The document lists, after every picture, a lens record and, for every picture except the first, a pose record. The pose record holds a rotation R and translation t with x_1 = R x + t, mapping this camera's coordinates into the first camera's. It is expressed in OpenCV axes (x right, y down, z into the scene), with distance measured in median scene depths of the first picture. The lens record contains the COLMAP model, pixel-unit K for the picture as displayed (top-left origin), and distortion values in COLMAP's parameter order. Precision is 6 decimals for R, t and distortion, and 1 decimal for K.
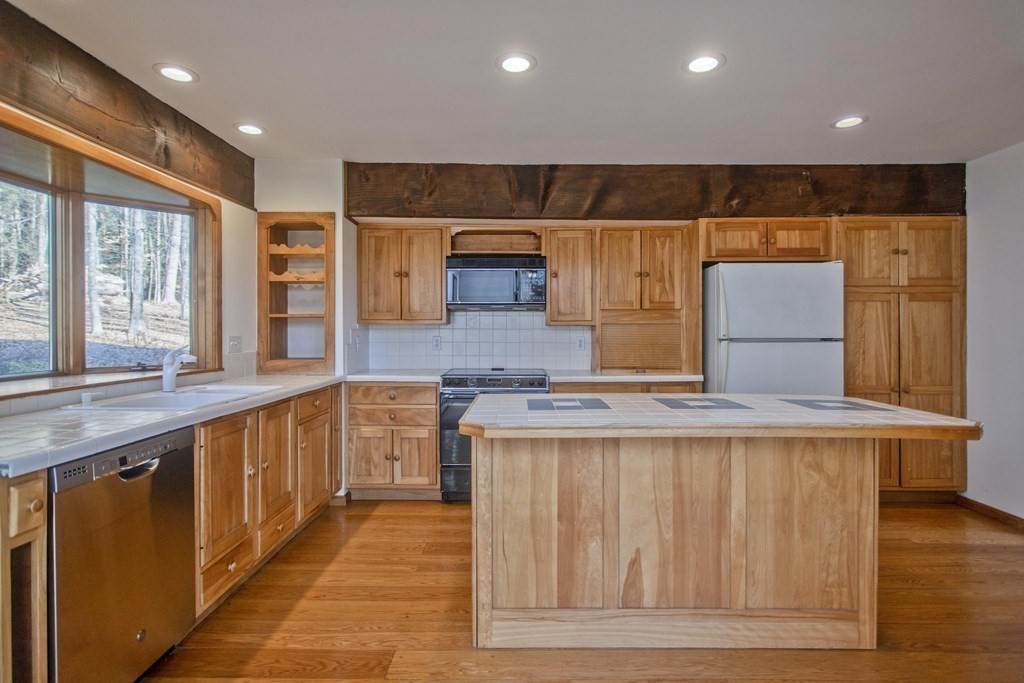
lens RADIAL K [[528.2, 0, 508.6], [0, 528.2, 337.2], [0, 0, 1]] dist [0.001295, -0.000399]
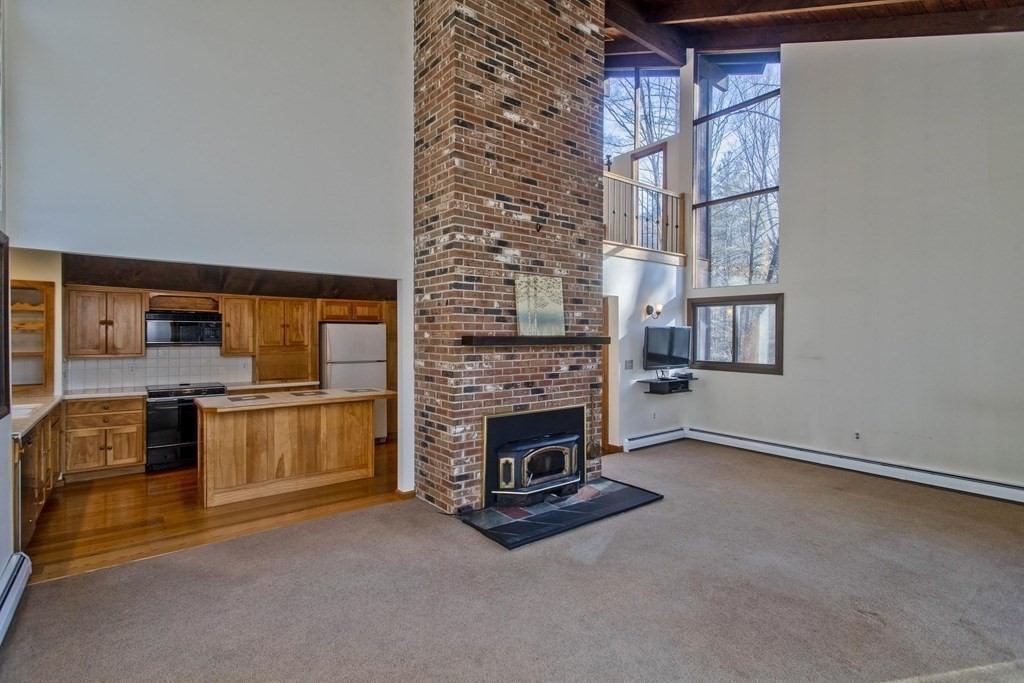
lens RADIAL K [[486.1, 0, 513.9], [0, 486.1, 338.7], [0, 0, 1]] dist [0.001397, 0.001589]
pose [[0.775220, -0.000690, 0.631691, -0.195442], [0.006041, 0.999962, -0.006321, -0.065791], [-0.631662, 0.008717, 0.775195, -0.804262]]
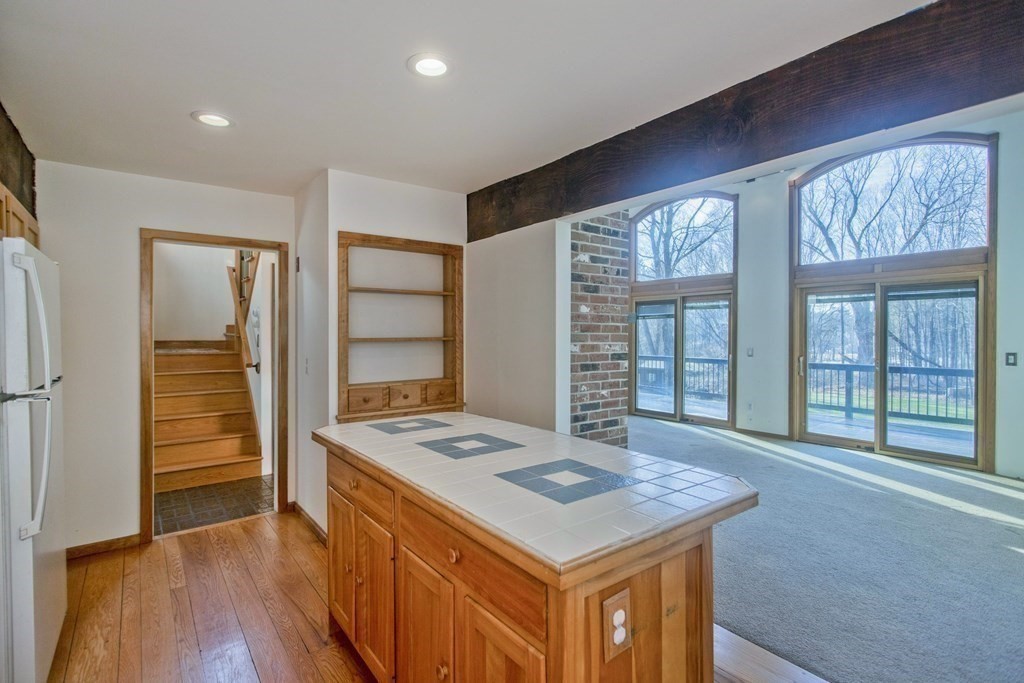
lens RADIAL K [[486.1, 0, 515.7], [0, 486.1, 336.9], [0, 0, 1]] dist [0.001397, 0.001589]
pose [[-0.617651, -0.006132, 0.786429, -0.226428], [0.012625, 0.999763, 0.017711, -0.050821], [-0.786351, 0.020868, -0.617427, 0.867868]]
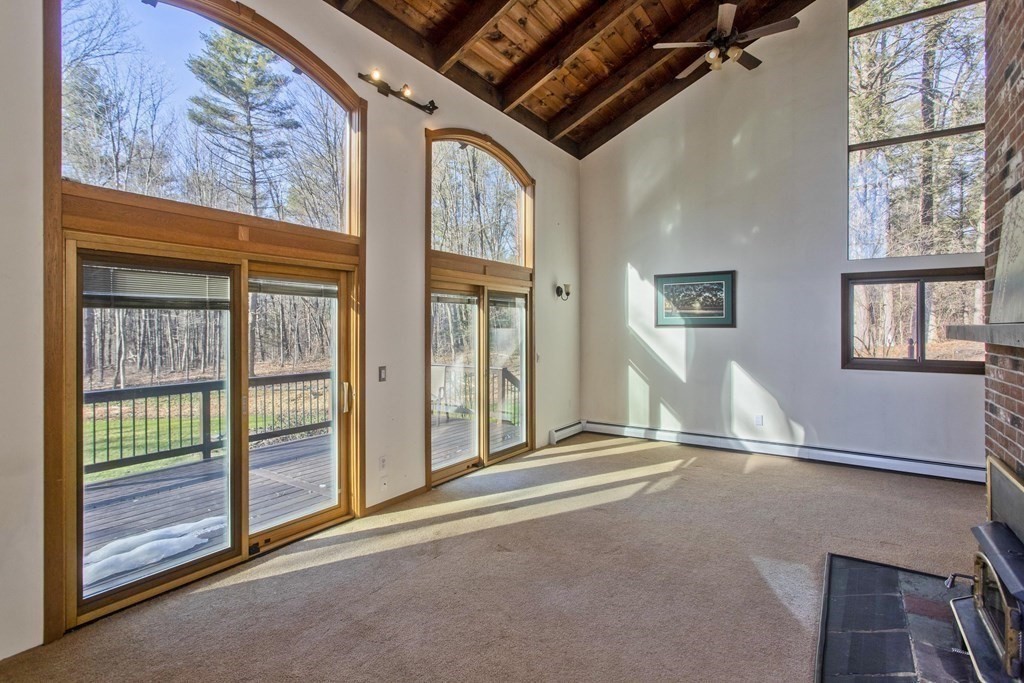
lens RADIAL K [[486.1, 0, 512.5], [0, 486.1, 328.5], [0, 0, 1]] dist [0.001397, 0.001589]
pose [[-0.554937, 0.001554, -0.831891, 1.392779], [-0.015439, 0.999807, 0.012166, -0.072230], [0.831749, 0.019595, -0.554806, -0.076356]]
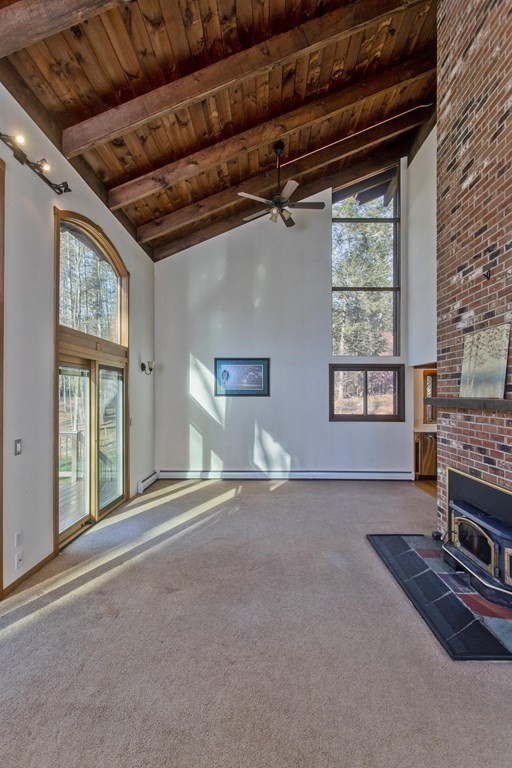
lens RADIAL K [[364.6, 0, 255.0], [0, 364.6, 393.8], [0, 0, 1]] dist [0.001397, 0.001589]
pose [[-0.015856, -0.000039, -0.999874, 1.438874], [-0.018995, 0.999820, 0.000262, -0.080029], [0.999694, 0.018997, -0.015854, -0.398627]]
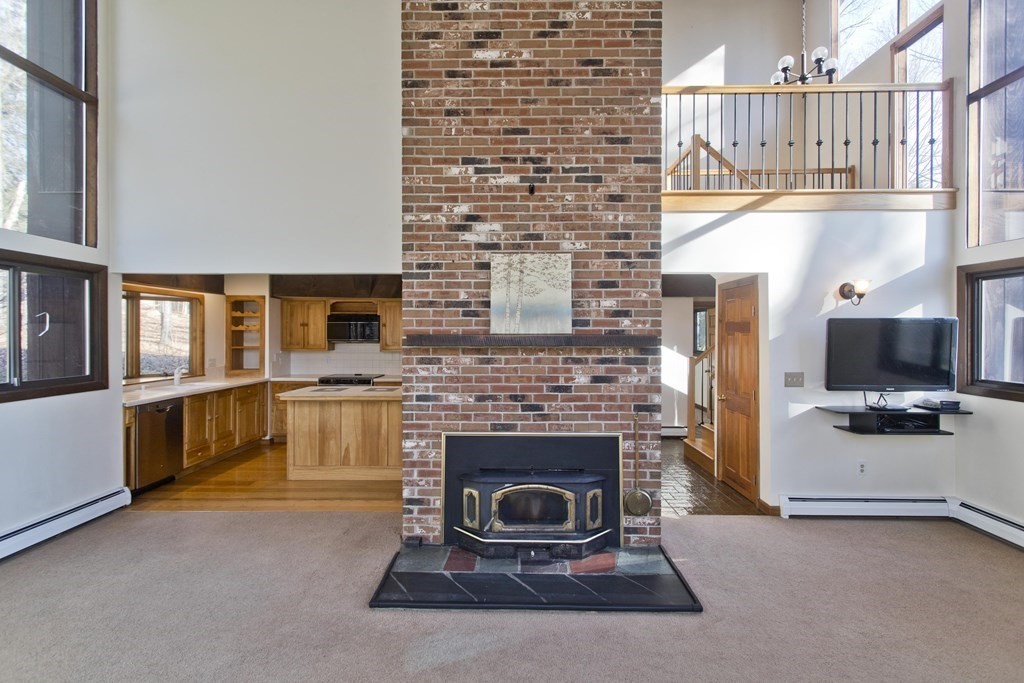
lens RADIAL K [[486.1, 0, 511.2], [0, 486.1, 334.4], [0, 0, 1]] dist [0.001397, 0.001589]
pose [[0.999996, 0.002238, 0.001916, 0.583246], [-0.002213, 0.999907, -0.013430, -0.067446], [-0.001946, 0.013426, 0.999908, -0.810843]]
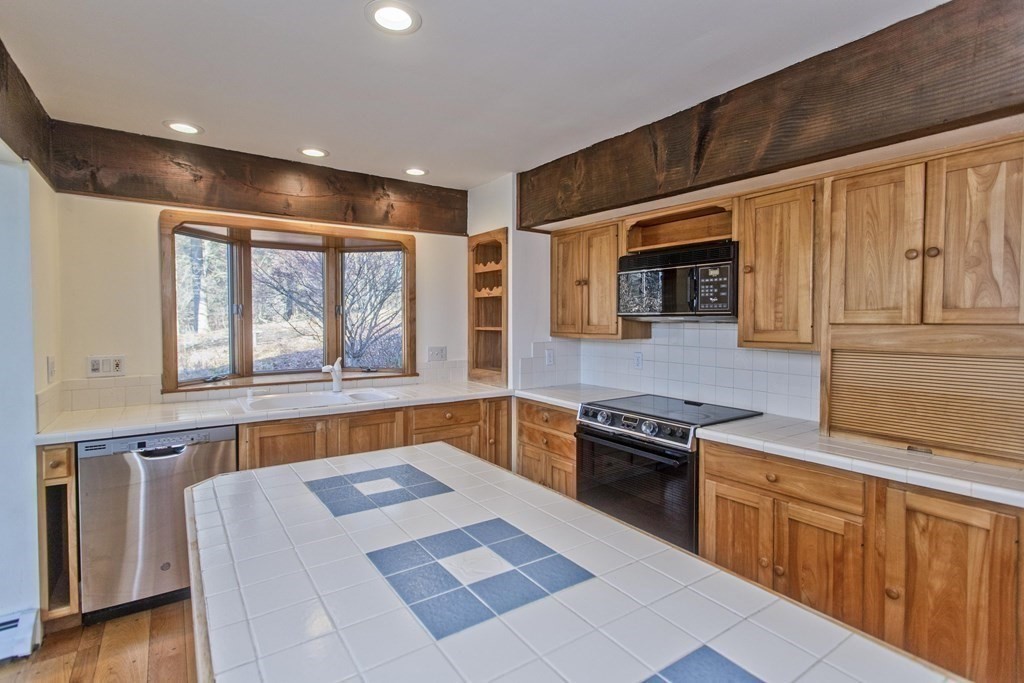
lens RADIAL K [[486.1, 0, 510.0], [0, 486.1, 333.0], [0, 0, 1]] dist [0.001397, 0.001589]
pose [[0.579101, 0.024092, -0.814899, 0.427815], [-0.011932, 0.999707, 0.021077, -0.053374], [0.815168, -0.002482, 0.579219, 0.460230]]
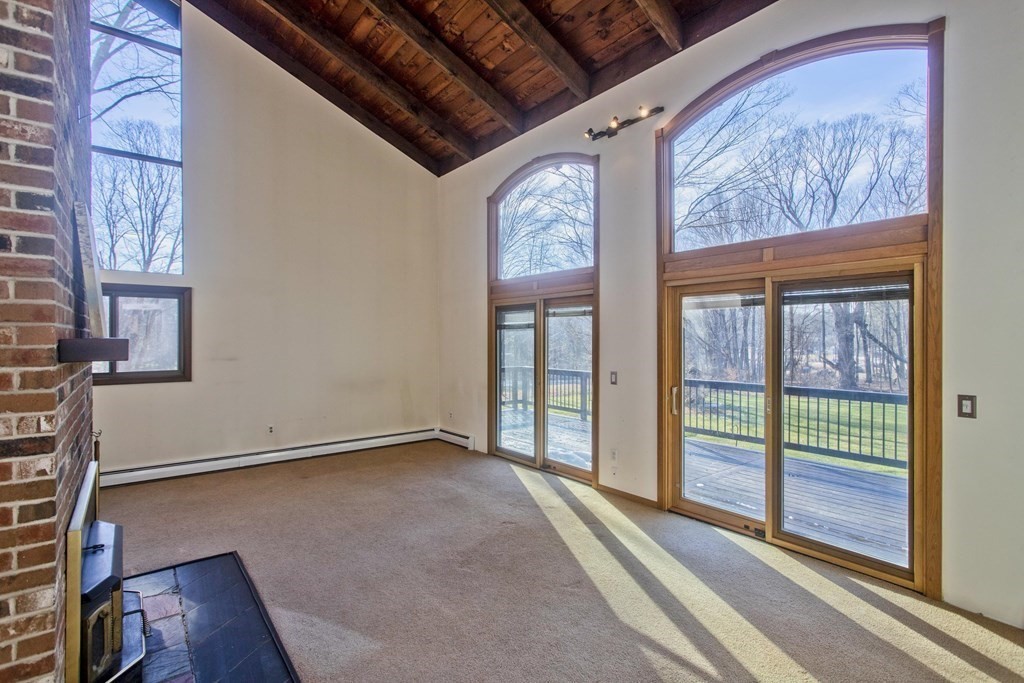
lens RADIAL K [[486.1, 0, 513.1], [0, 486.1, 339.3], [0, 0, 1]] dist [0.001397, 0.001589]
pose [[-0.629607, -0.002475, 0.776910, -0.165687], [0.017653, 0.999691, 0.017491, -0.079440], [-0.776714, 0.024727, -0.629368, 0.068839]]
